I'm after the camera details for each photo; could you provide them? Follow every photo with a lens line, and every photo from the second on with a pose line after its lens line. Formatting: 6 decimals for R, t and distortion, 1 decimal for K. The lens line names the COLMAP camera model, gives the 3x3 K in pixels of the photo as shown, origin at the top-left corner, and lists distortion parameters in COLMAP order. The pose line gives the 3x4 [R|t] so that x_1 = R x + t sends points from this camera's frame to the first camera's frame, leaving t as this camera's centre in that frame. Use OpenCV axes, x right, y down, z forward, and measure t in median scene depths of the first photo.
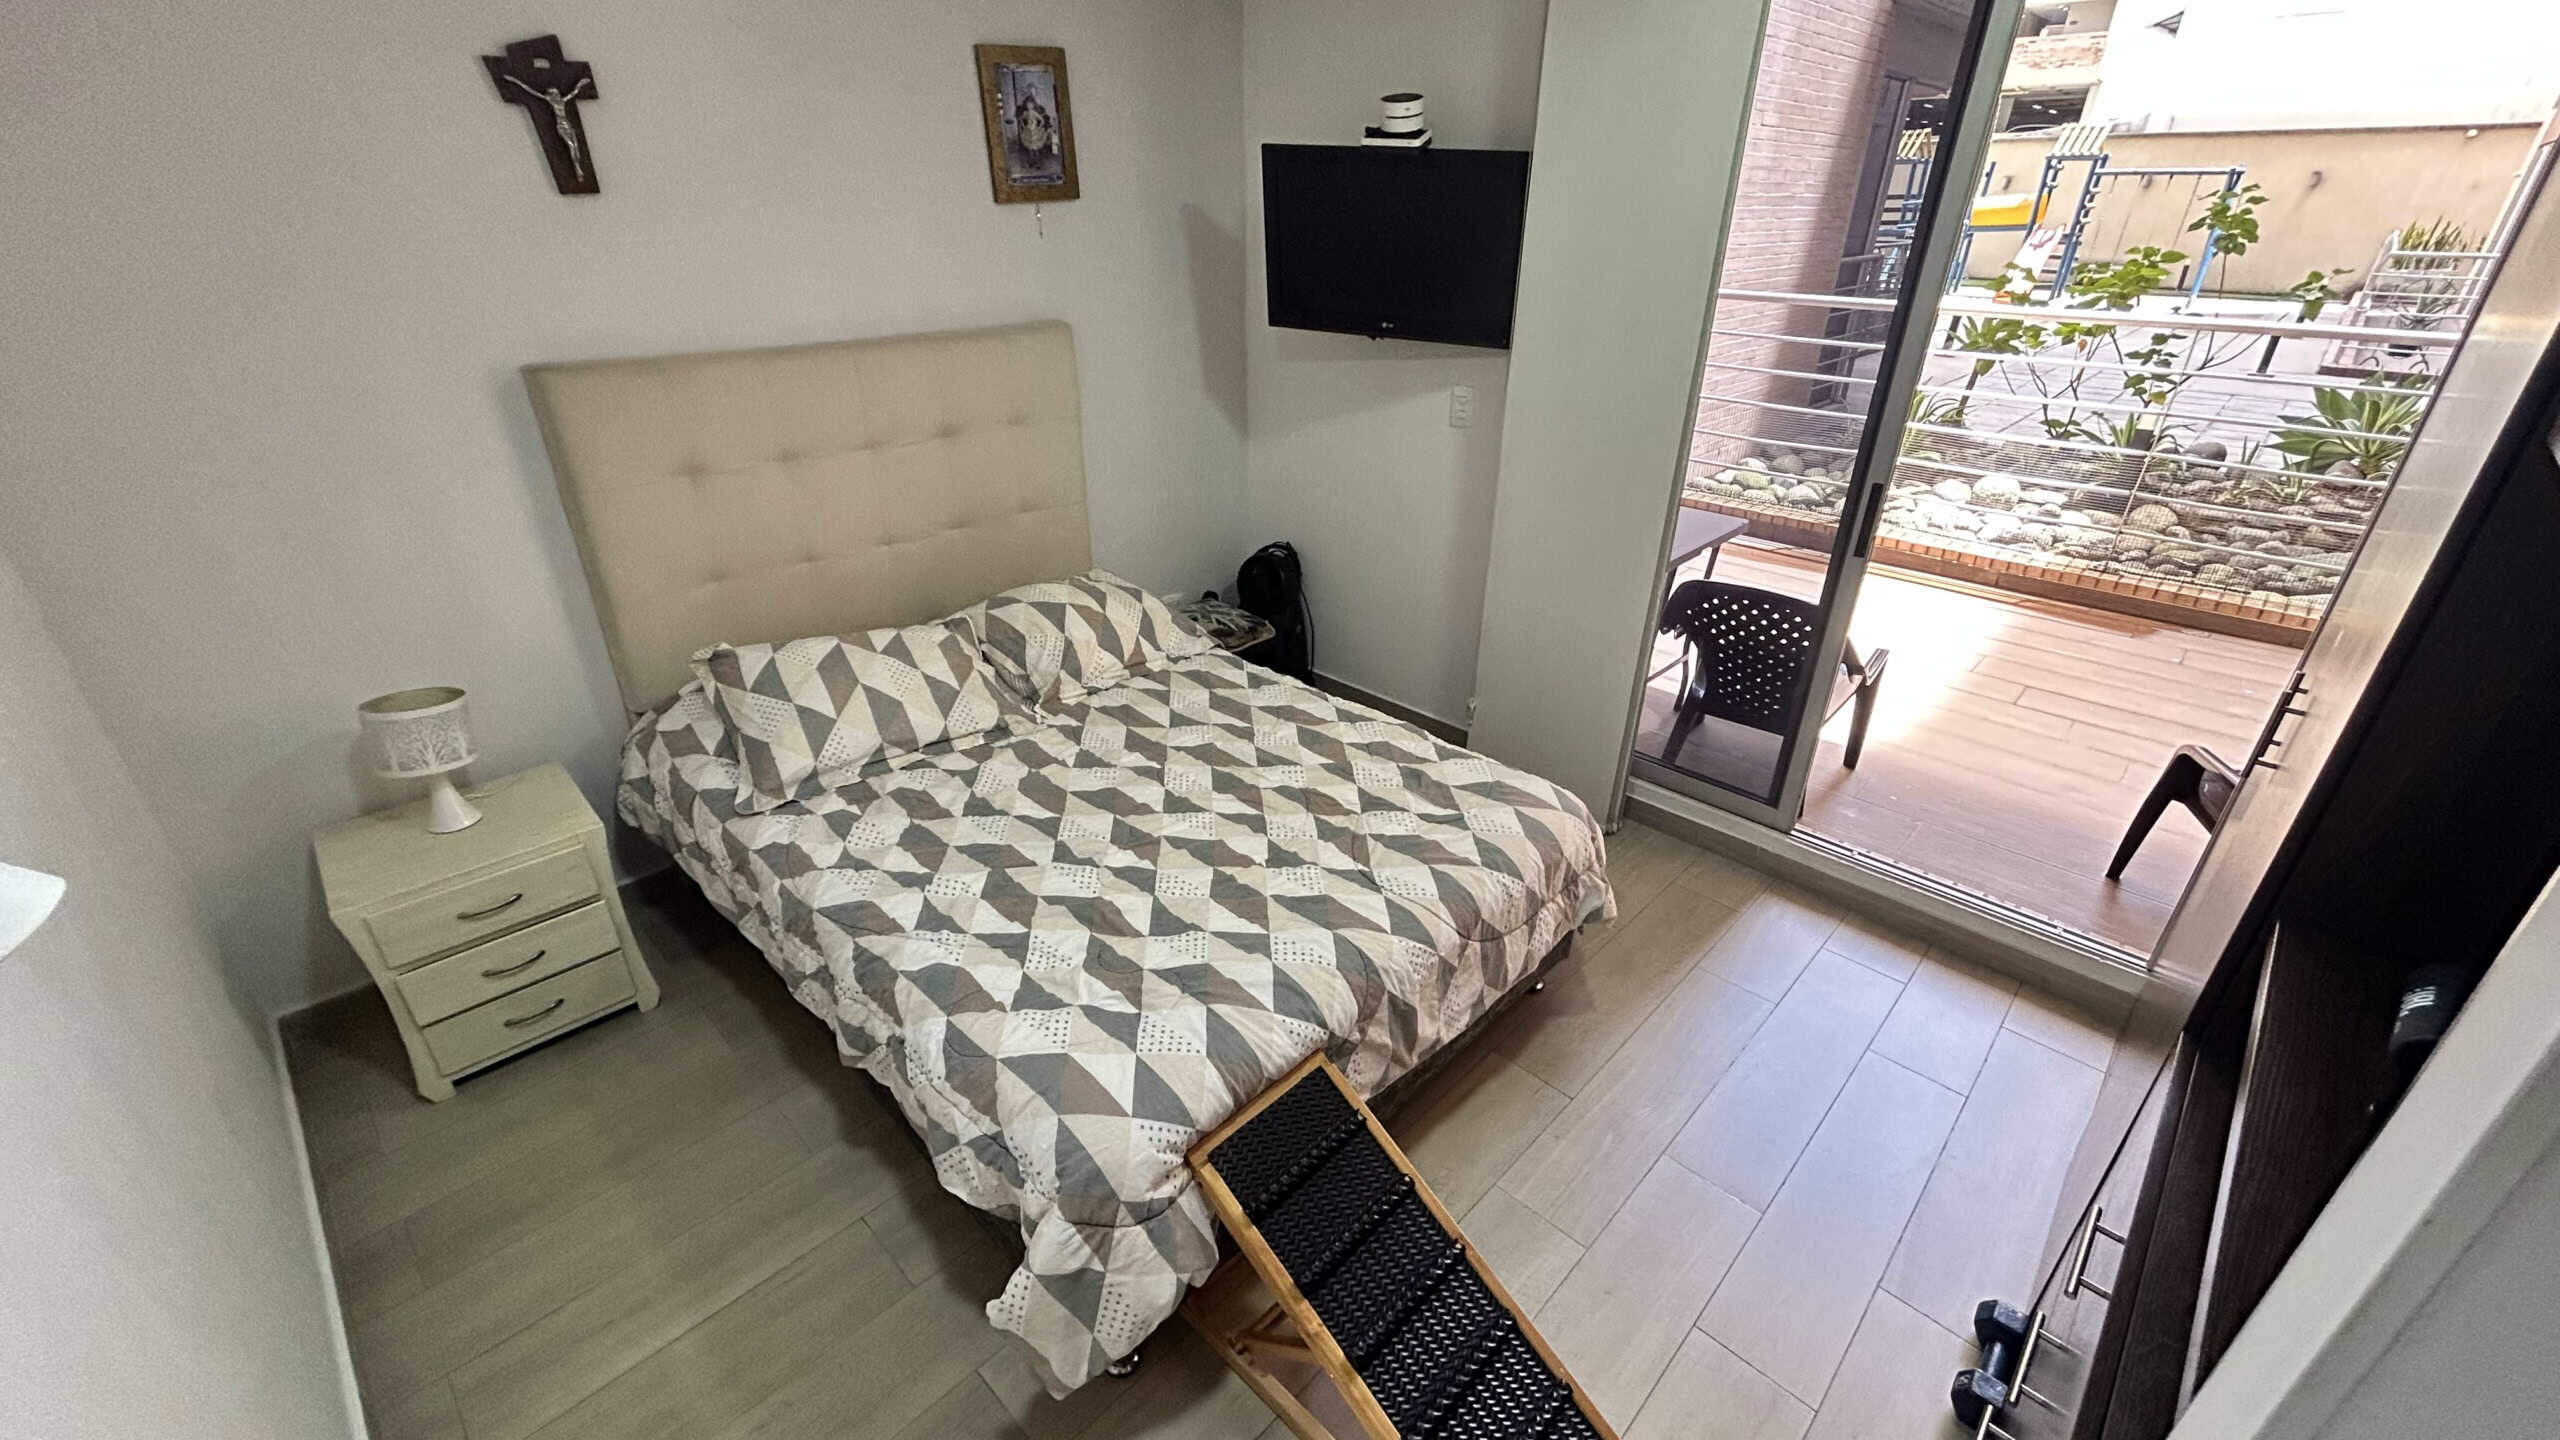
lens RADIAL K [[1027.7, 0, 1275.1], [0, 1027.7, 718.7], [0, 0, 1]] dist [-0.002291, 0.004796]
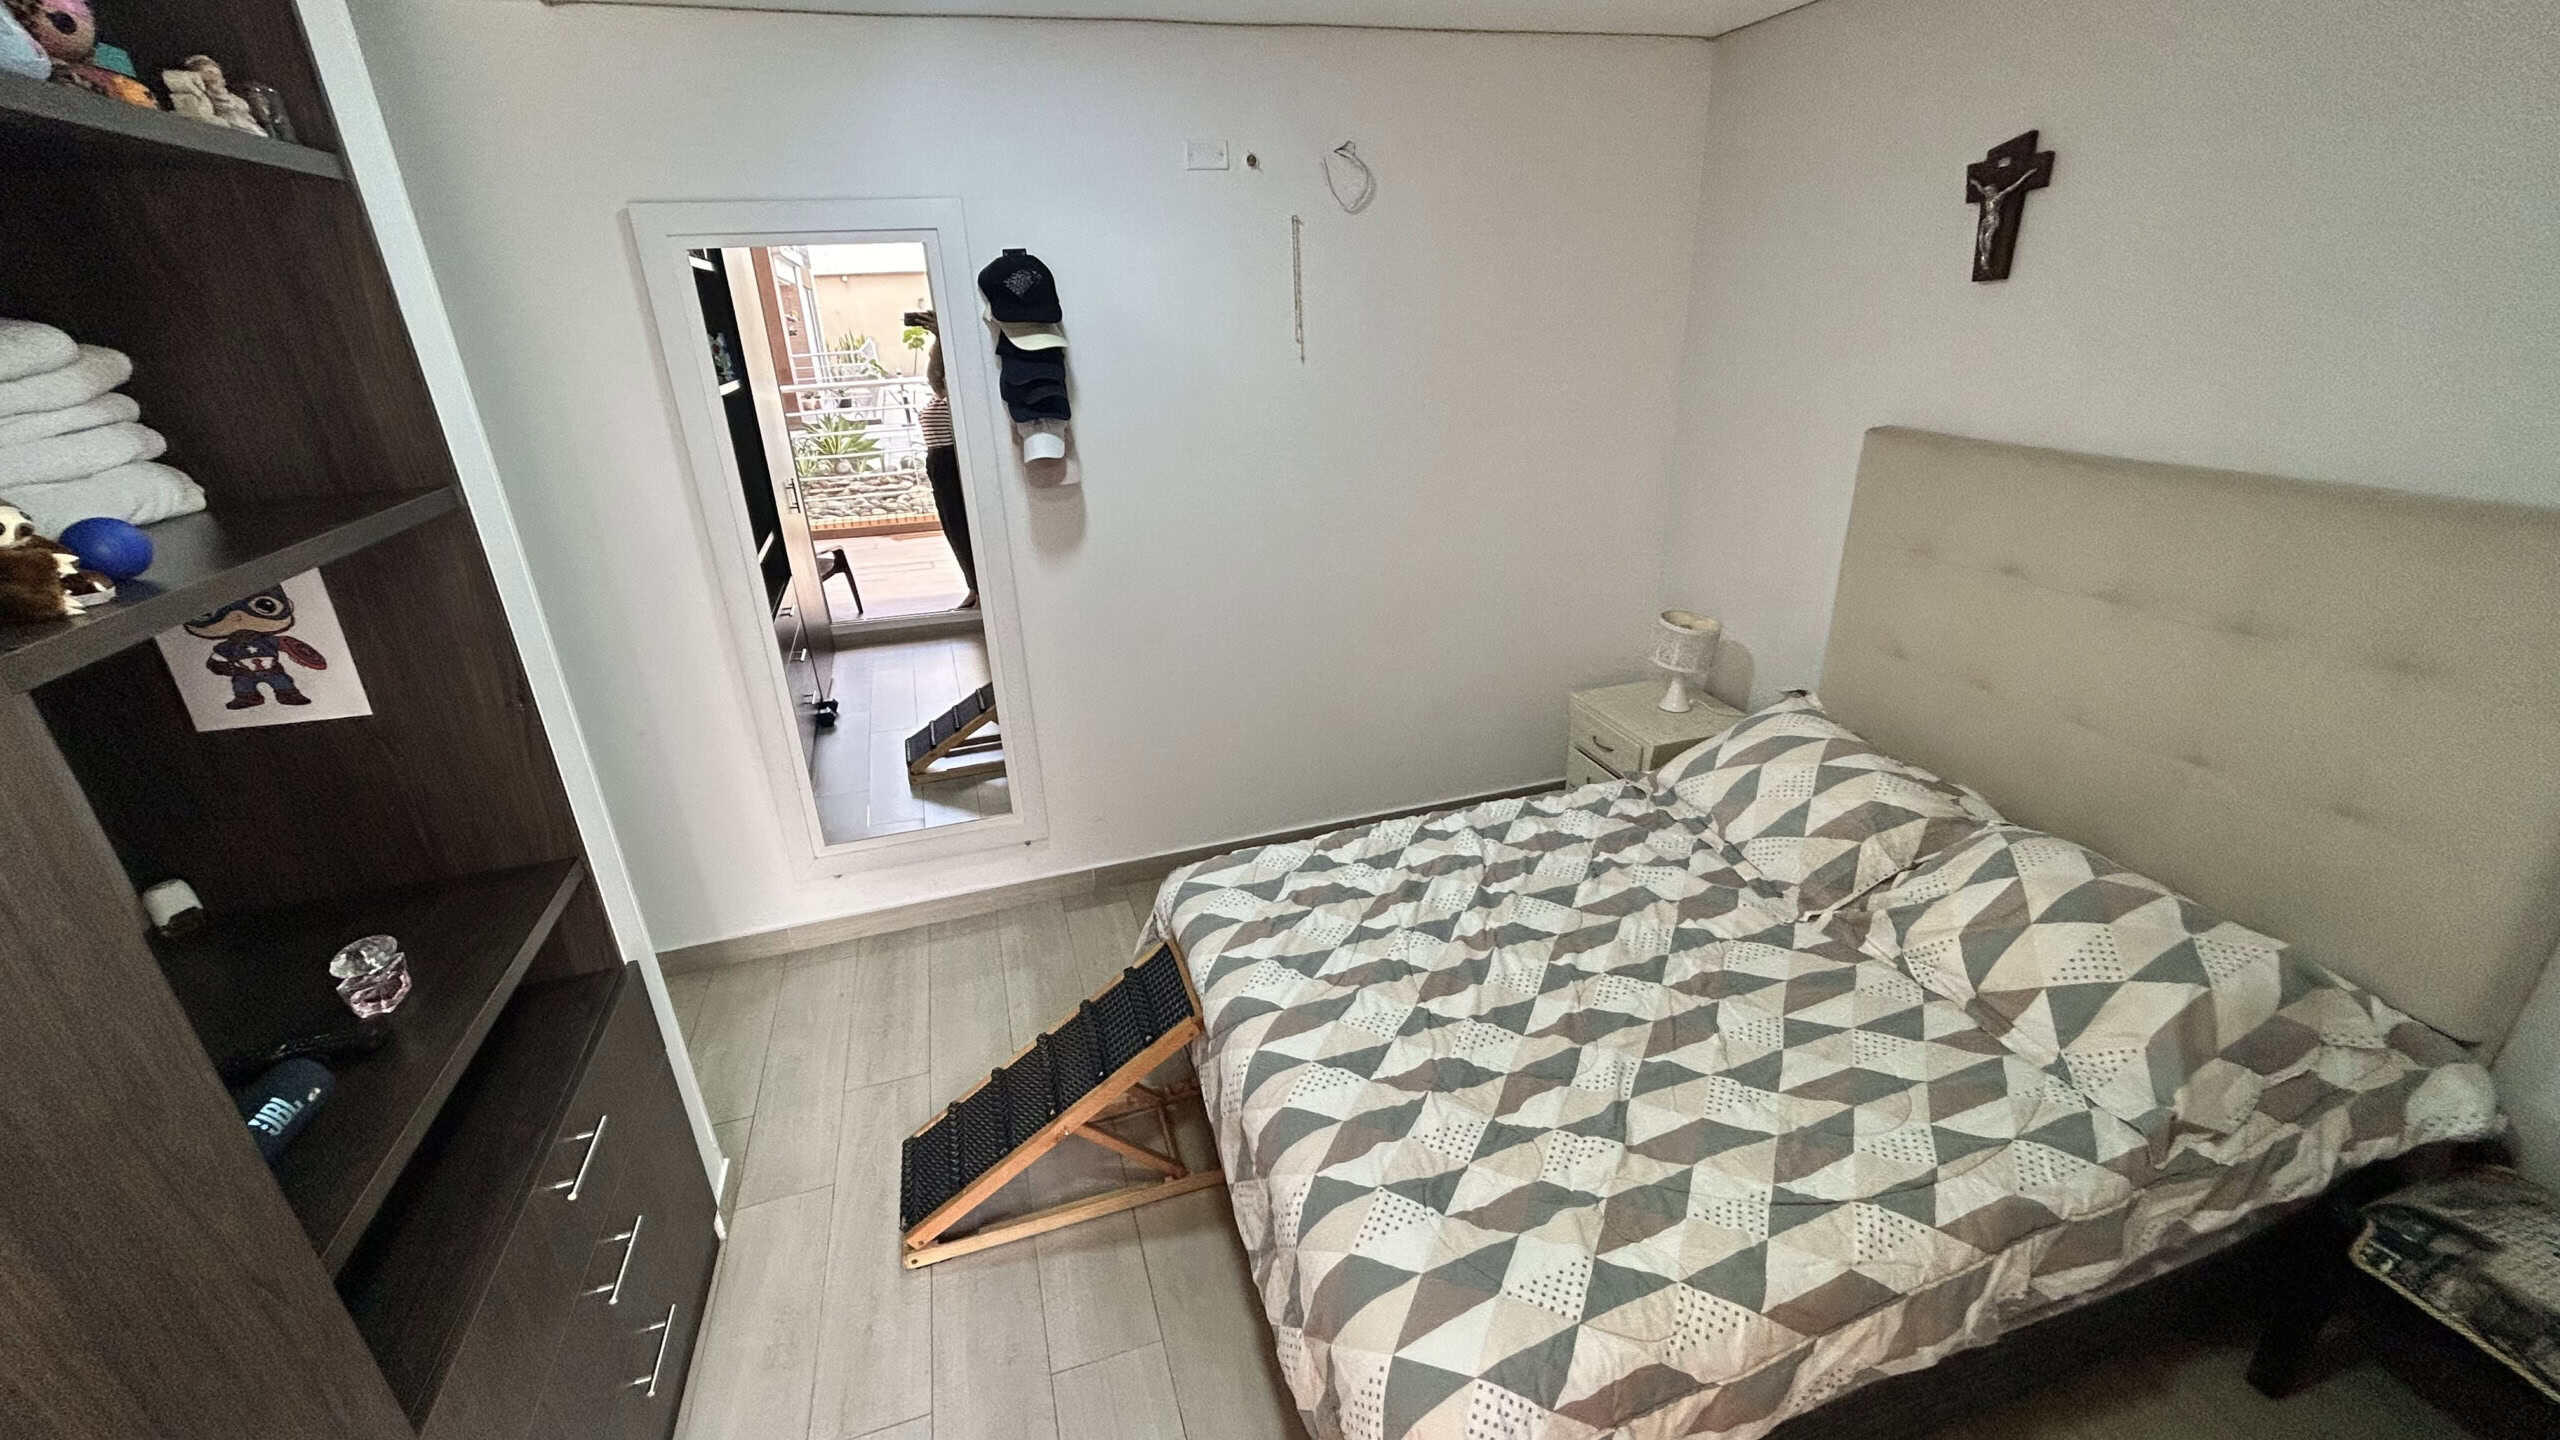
lens RADIAL K [[1027.7, 0, 1275.1], [0, 1027.7, 718.7], [0, 0, 1]] dist [-0.002291, 0.004796]
pose [[-0.466210, 0.348530, -0.813127, 0.621632], [-0.367788, 0.759575, 0.536449, -0.438698], [0.804599, 0.549156, -0.225936, 0.843915]]
